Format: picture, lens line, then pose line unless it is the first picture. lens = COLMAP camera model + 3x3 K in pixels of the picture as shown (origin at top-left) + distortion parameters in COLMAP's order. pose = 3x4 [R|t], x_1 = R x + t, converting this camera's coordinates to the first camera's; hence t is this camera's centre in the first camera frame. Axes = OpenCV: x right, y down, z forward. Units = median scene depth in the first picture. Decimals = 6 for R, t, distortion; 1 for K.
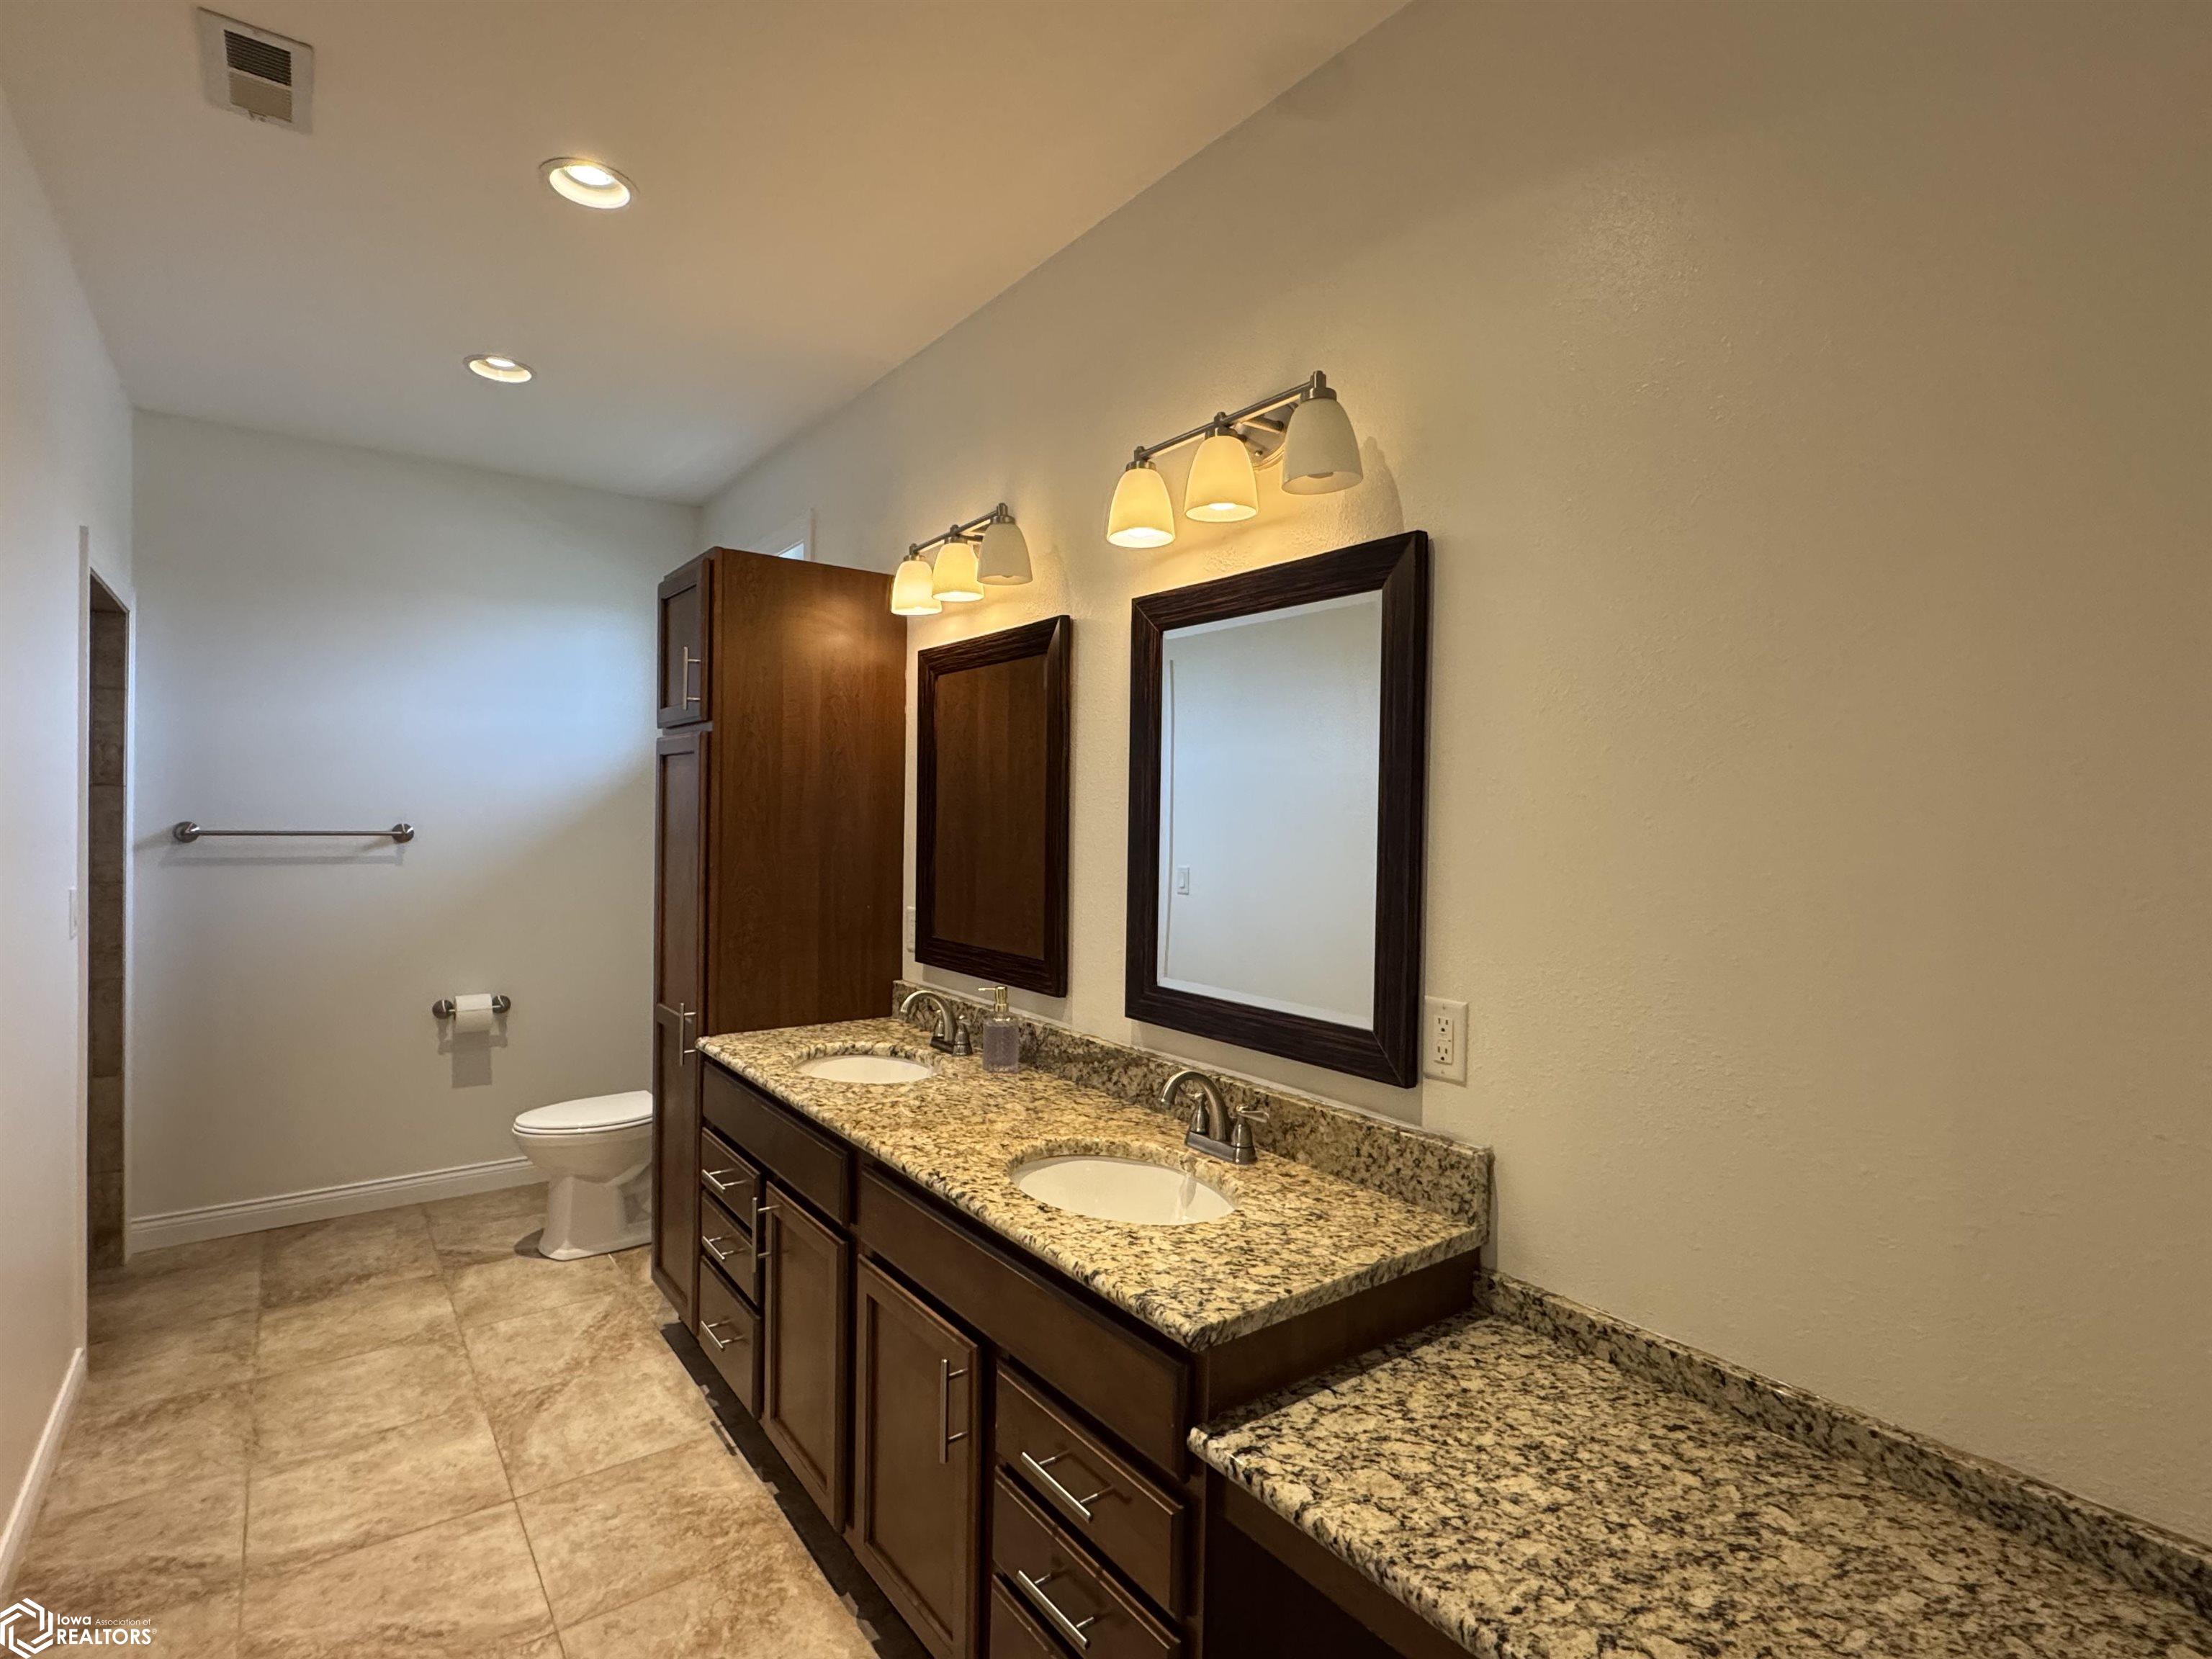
lens RADIAL K [[1085.8, 0, 1098.2], [0, 1085.8, 834.0], [0, 0, 1]] dist [-0.001898, 0.000844]
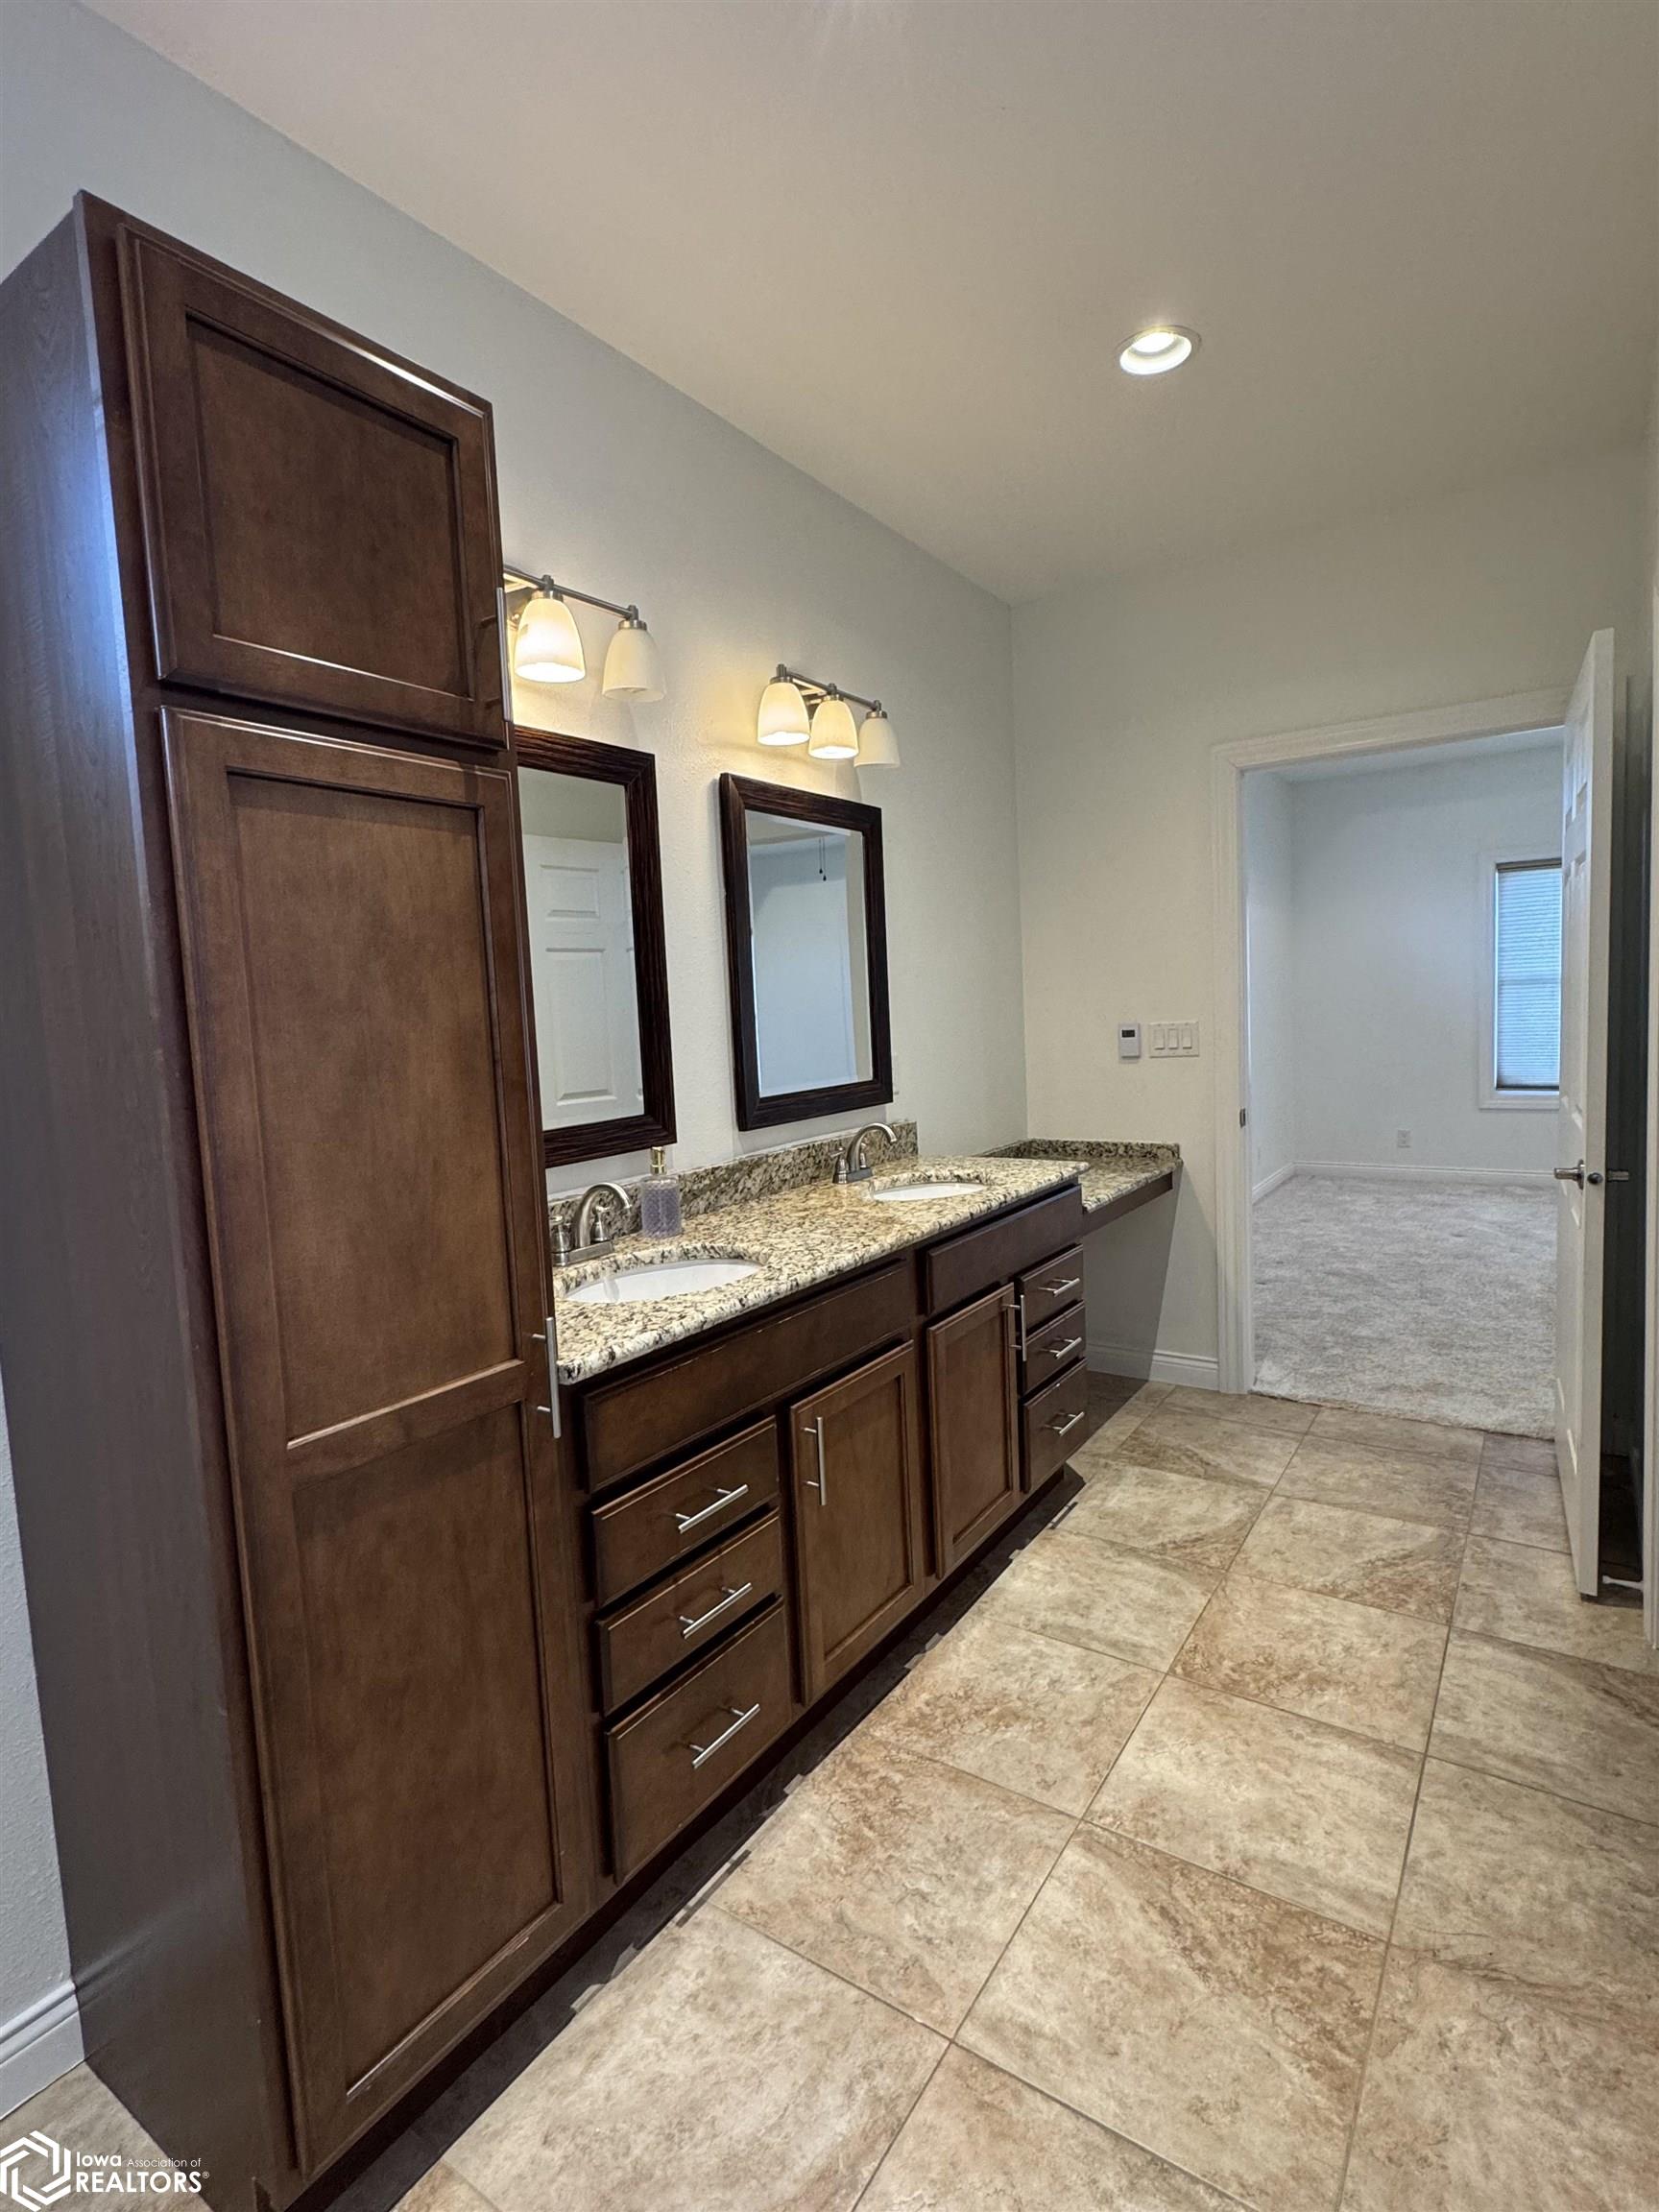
lens RADIAL K [[1085.8, 0, 829.5], [0, 1085.8, 1106.0], [0, 0, 1]] dist [-0.001898, 0.000844]
pose [[-0.329401, -0.082890, 0.940545, -1.106436], [0.061684, 0.992122, 0.109039, 0.017429], [-0.942173, 0.093934, -0.321693, 1.280143]]
